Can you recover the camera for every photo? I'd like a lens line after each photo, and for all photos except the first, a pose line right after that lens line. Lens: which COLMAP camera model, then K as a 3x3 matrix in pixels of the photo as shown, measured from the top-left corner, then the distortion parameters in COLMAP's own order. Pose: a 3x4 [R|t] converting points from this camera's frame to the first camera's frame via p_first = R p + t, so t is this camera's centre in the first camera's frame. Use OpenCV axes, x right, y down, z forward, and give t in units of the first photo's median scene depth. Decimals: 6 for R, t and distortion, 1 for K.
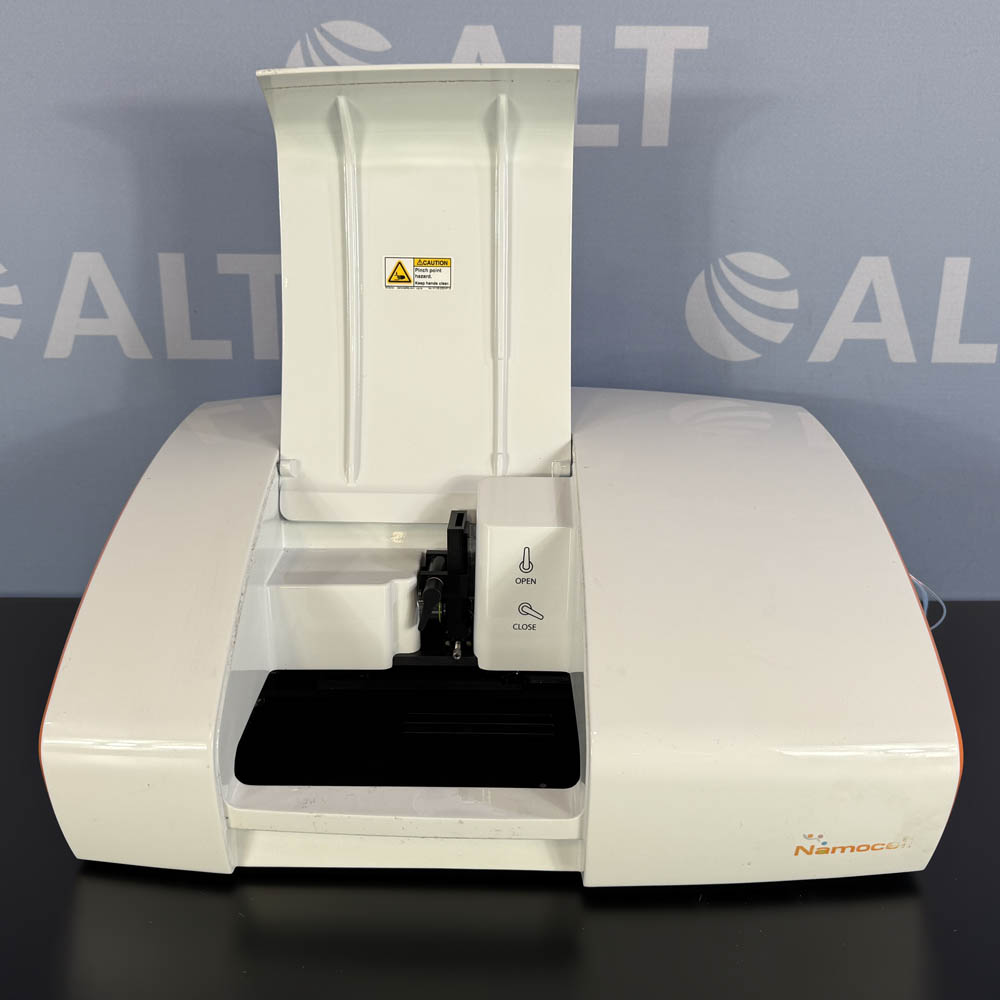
lens RADIAL K [[875.3, 0, 500.0], [0, 875.3, 500.0], [0, 0, 1]] dist [0.106876, -0.257821]
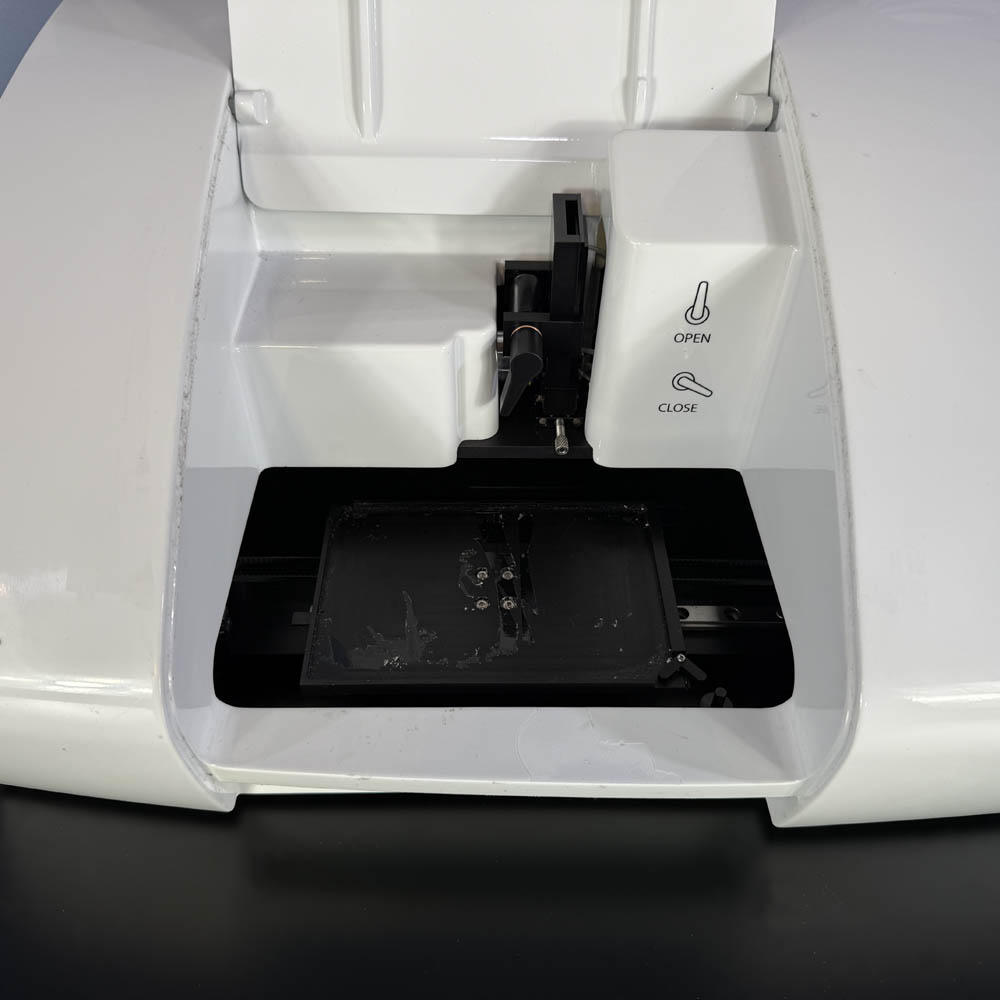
lens RADIAL K [[930.4, 0, 527.7], [0, 930.4, 499.6], [0, 0, 1]] dist [0.099451, -0.240656]
pose [[0.999916, 0.003839, 0.012393, -0.079844], [-0.008586, 0.911939, 0.410235, -0.056332], [-0.009727, -0.410307, 0.911896, 0.387397]]
